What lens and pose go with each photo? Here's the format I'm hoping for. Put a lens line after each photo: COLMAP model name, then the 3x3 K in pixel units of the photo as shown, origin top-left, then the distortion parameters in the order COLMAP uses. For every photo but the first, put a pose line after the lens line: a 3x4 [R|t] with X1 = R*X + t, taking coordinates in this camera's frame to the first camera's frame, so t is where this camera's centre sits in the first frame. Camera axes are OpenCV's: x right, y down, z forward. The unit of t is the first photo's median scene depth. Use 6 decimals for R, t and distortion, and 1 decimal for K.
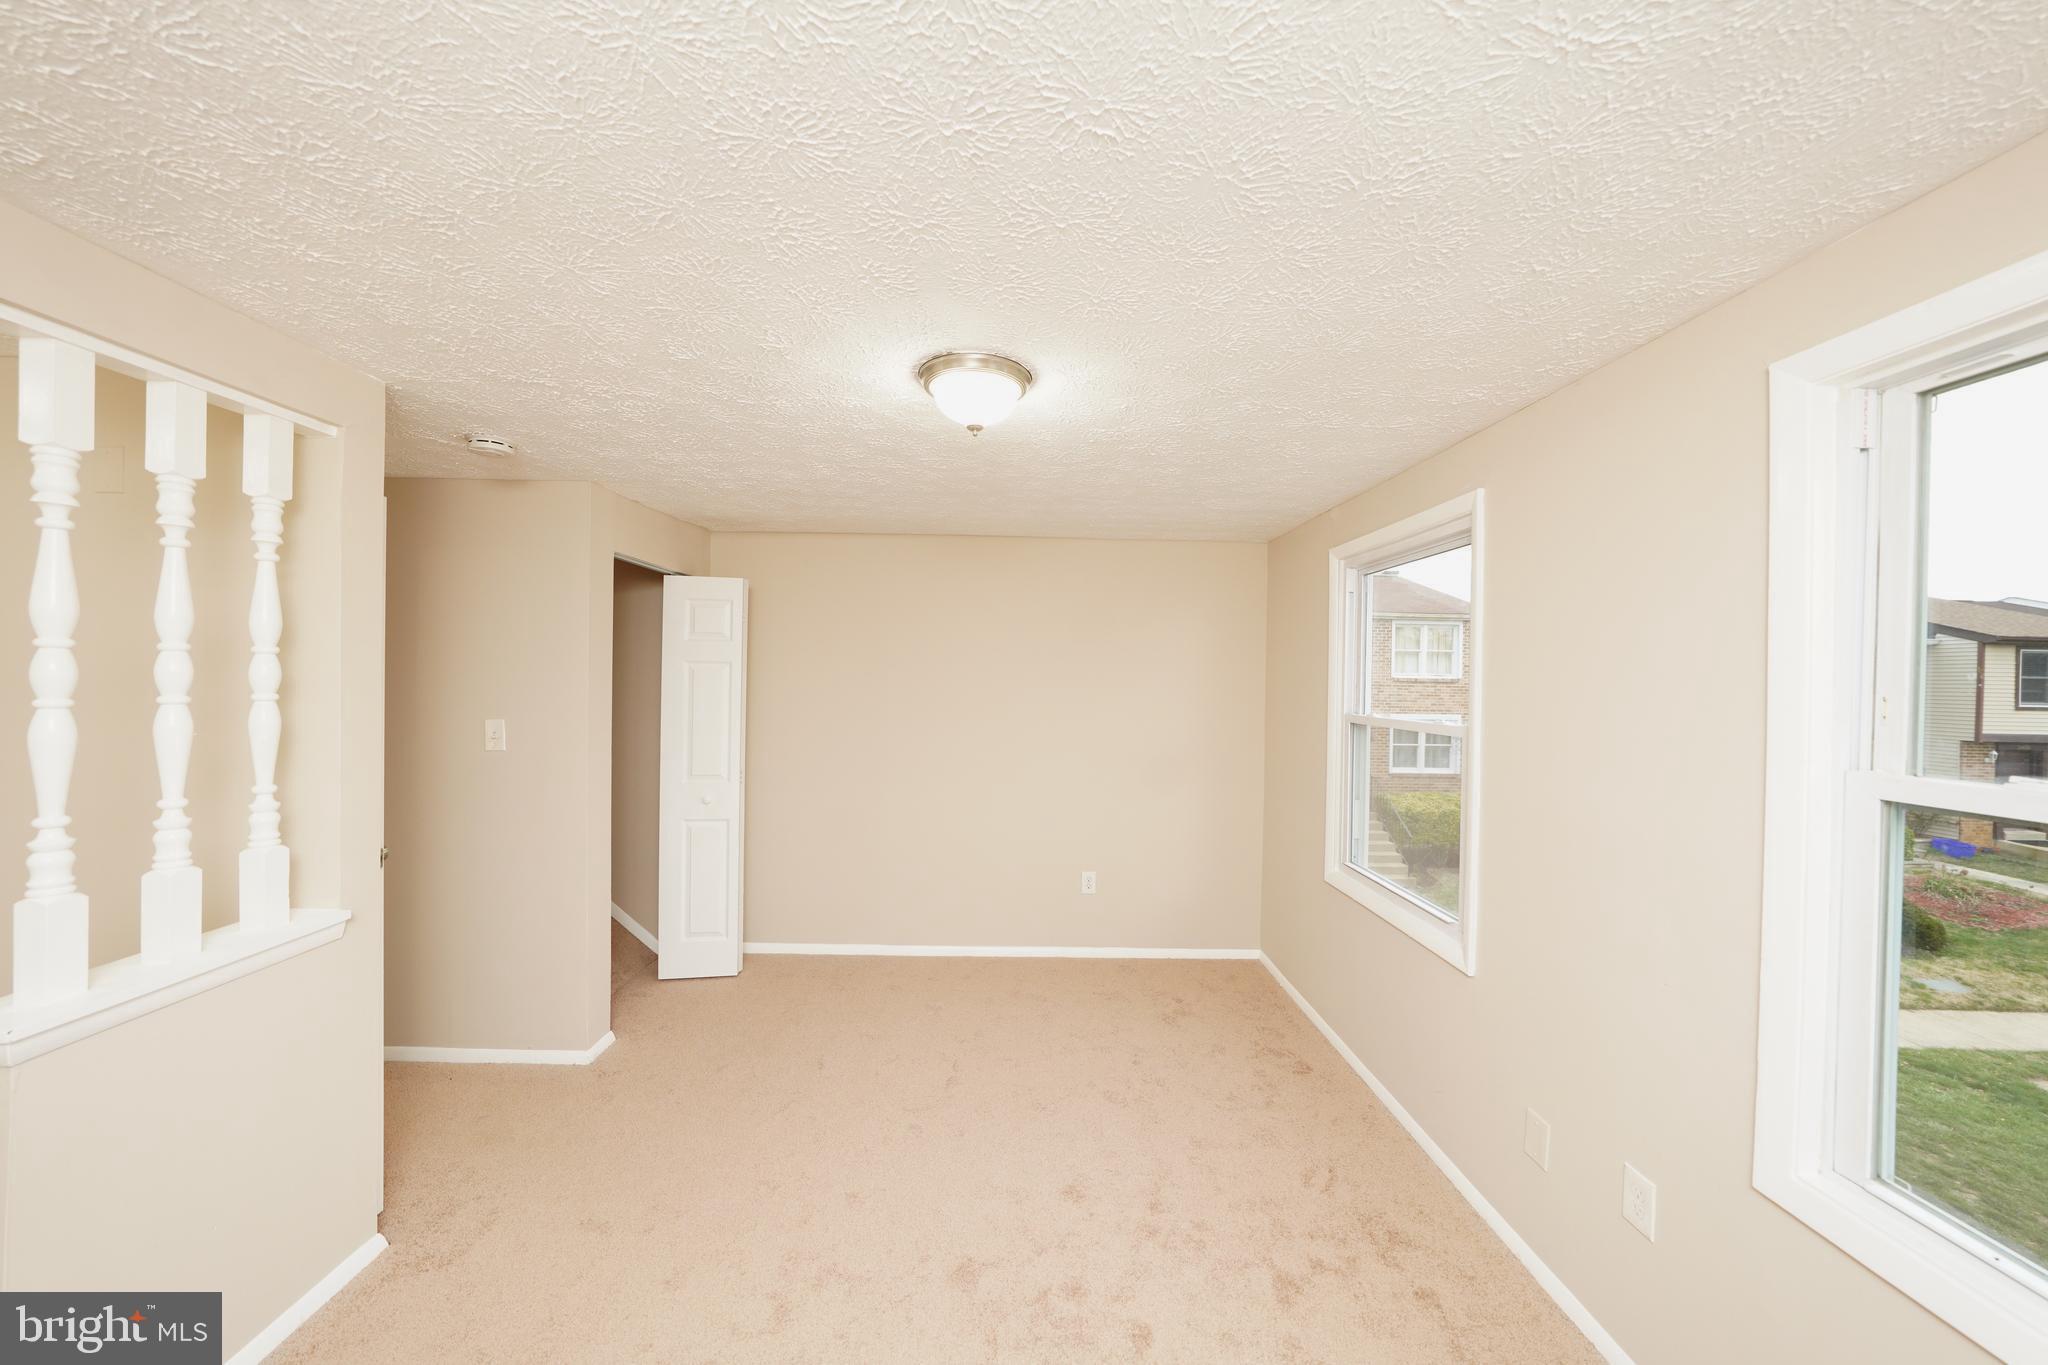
lens RADIAL K [[715.7, 0, 1027.8], [0, 715.7, 682.6], [0, 0, 1]] dist [-0.029374, 0.006580]
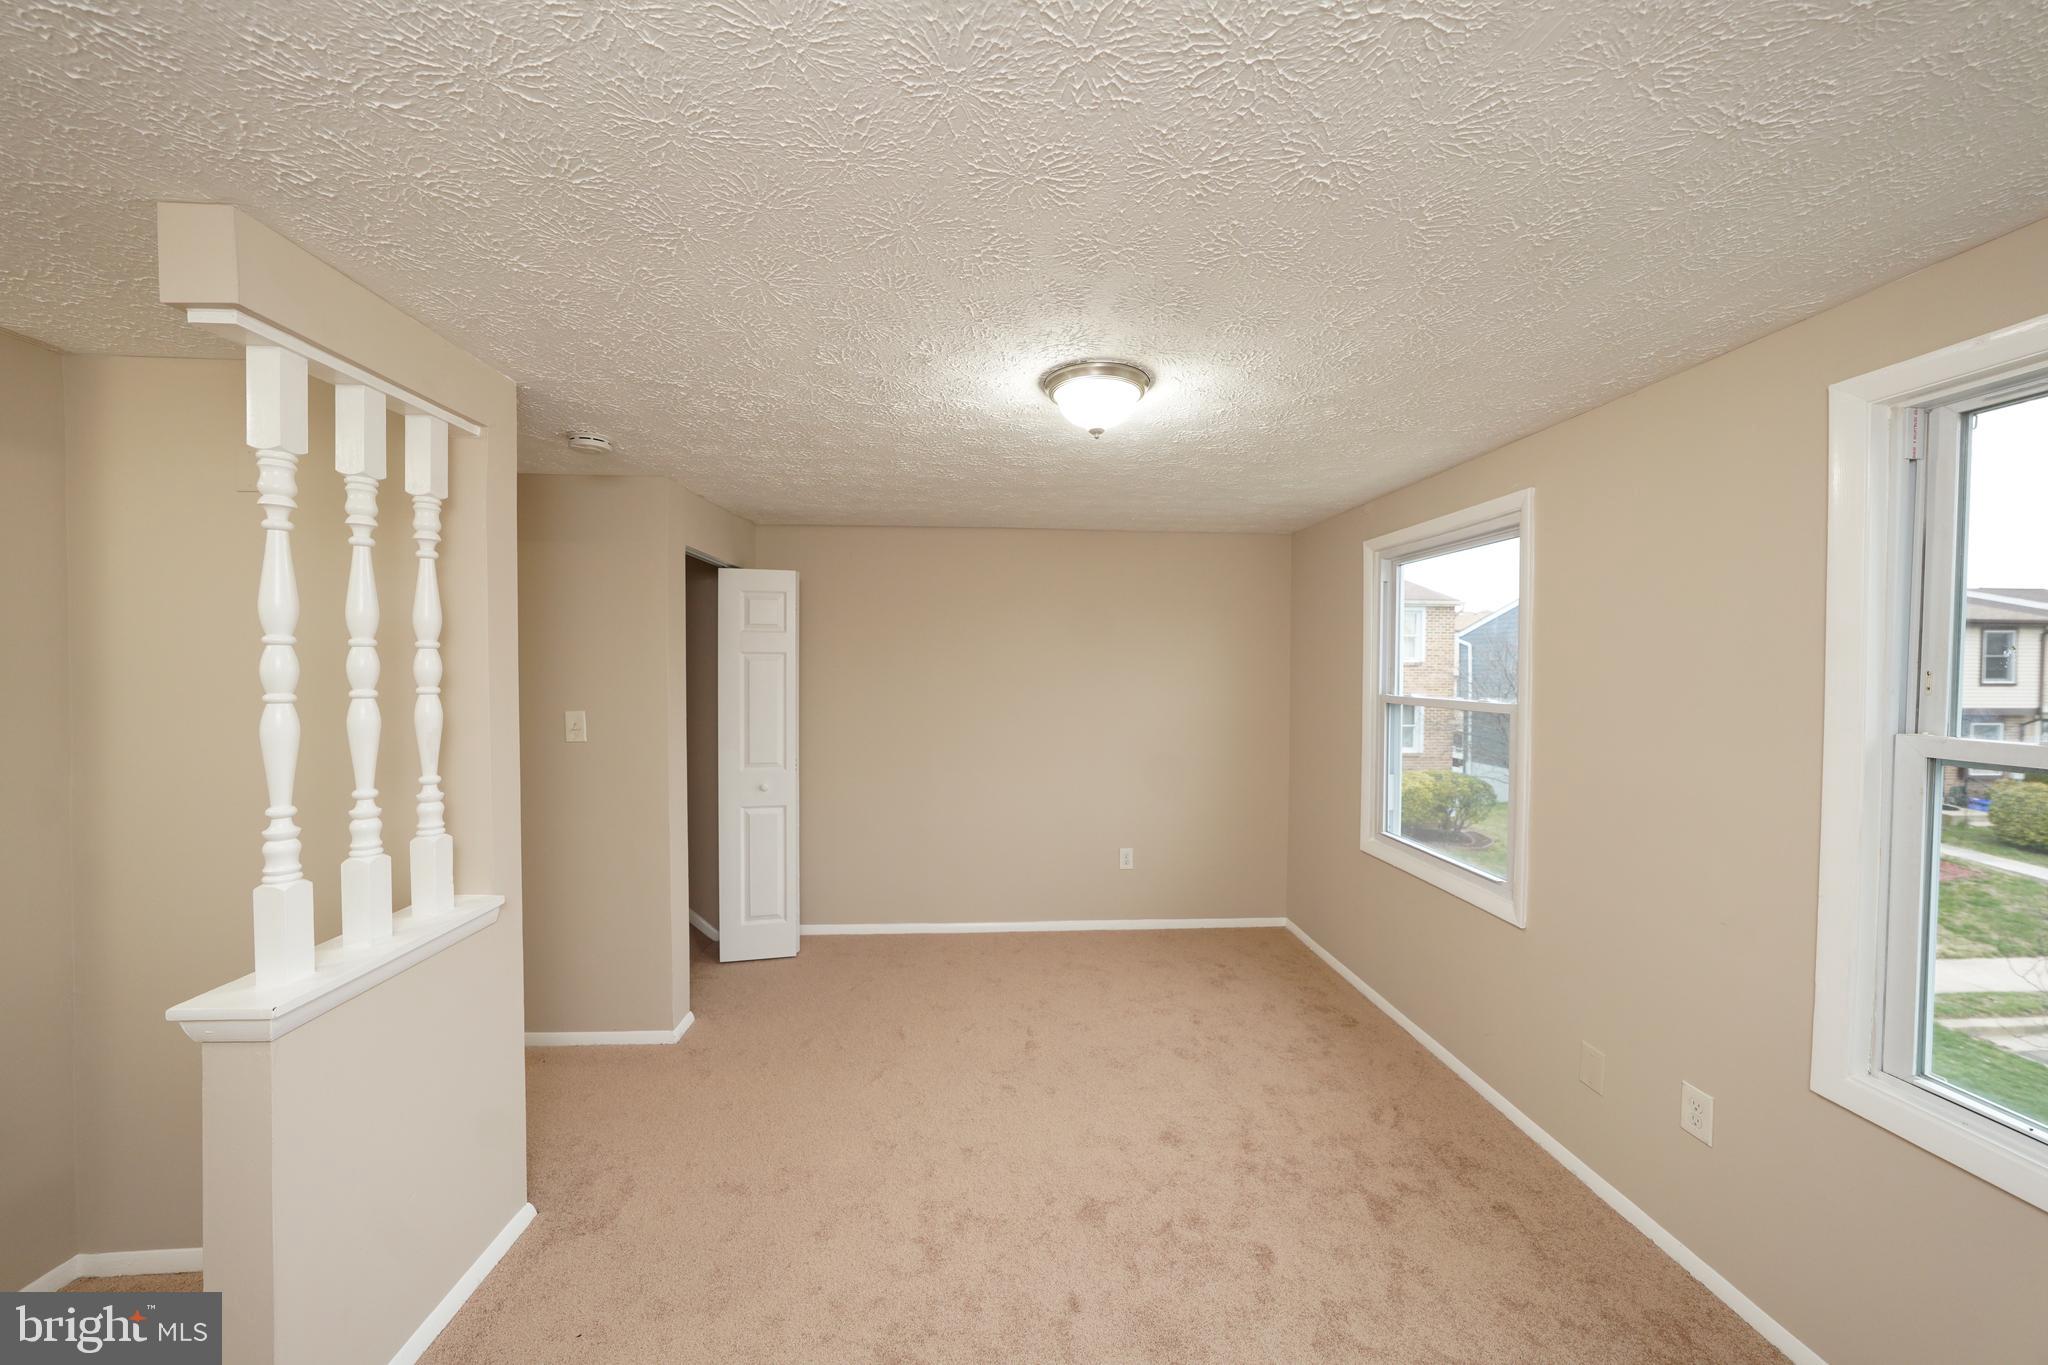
lens RADIAL K [[705.8, 0, 1028.6], [0, 705.8, 682.1], [0, 0, 1]] dist [-0.031310, 0.006851]
pose [[0.998835, -0.012208, 0.046681, -0.229596], [0.011442, 0.999796, 0.016625, 0.001394], [-0.046875, -0.016071, 0.998771, -0.056929]]
